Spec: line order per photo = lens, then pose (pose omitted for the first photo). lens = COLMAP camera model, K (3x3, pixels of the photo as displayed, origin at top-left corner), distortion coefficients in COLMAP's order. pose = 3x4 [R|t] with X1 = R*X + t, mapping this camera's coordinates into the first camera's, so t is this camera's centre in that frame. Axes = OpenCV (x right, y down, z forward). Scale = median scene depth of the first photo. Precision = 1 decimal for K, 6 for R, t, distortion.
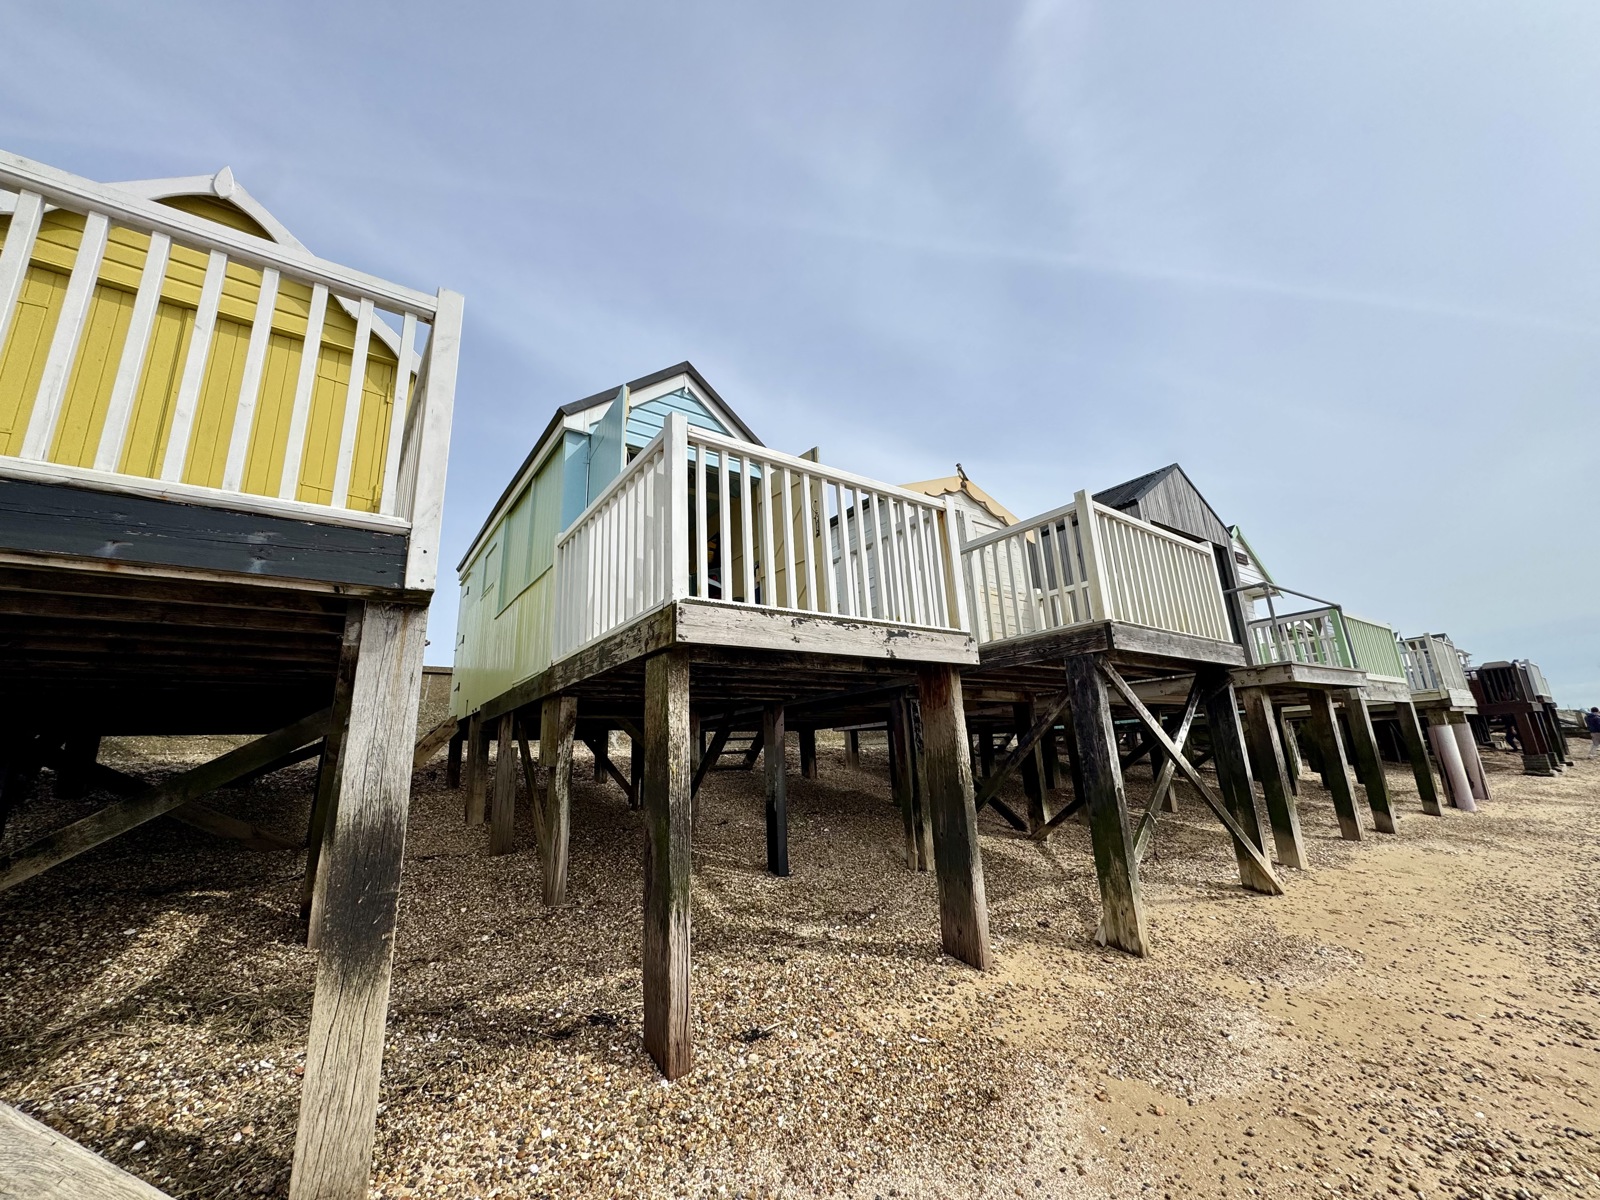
lens RADIAL K [[636.3, 0, 800.1], [0, 636.3, 599.8], [0, 0, 1]] dist [0.001274, -0.000019]
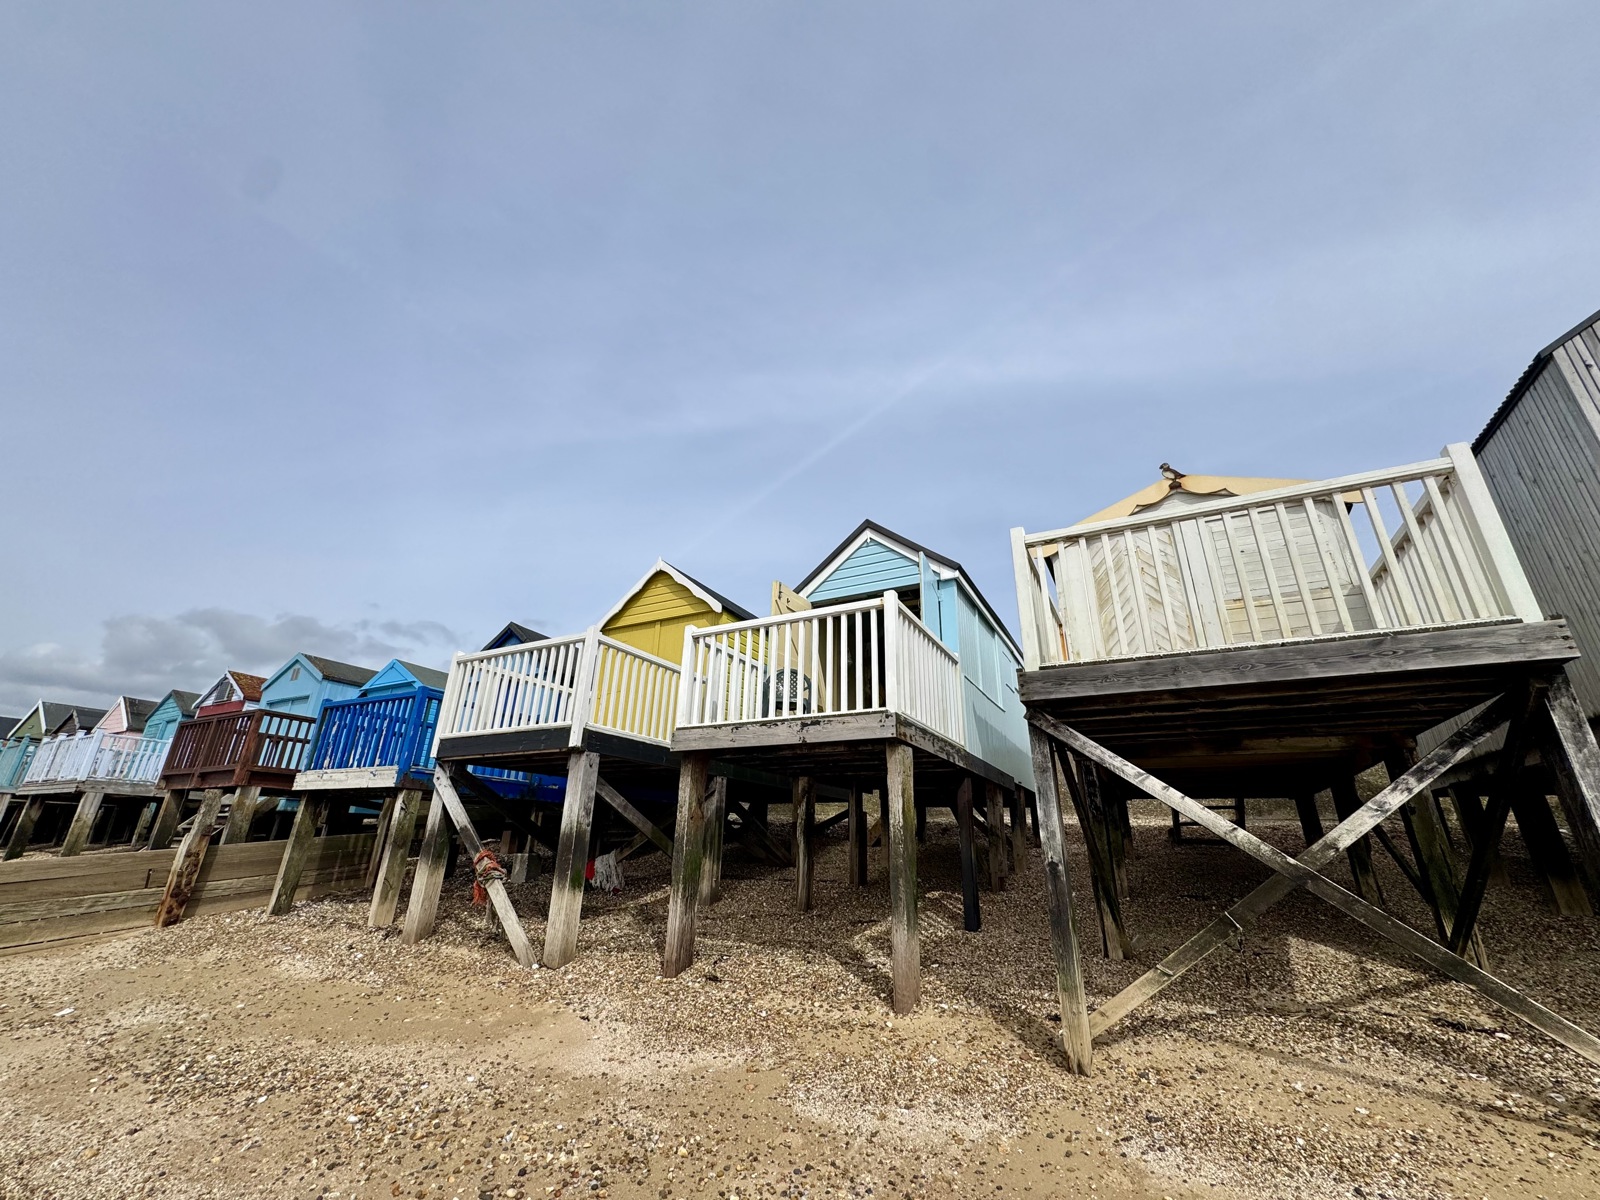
lens RADIAL K [[636.3, 0, 799.1], [0, 636.3, 597.5], [0, 0, 1]] dist [0.001274, -0.000019]
pose [[0.427983, -0.280359, -0.859203, 1.375254], [0.186276, 0.957622, -0.219686, 0.088639], [0.884382, -0.066027, 0.462070, 0.365699]]
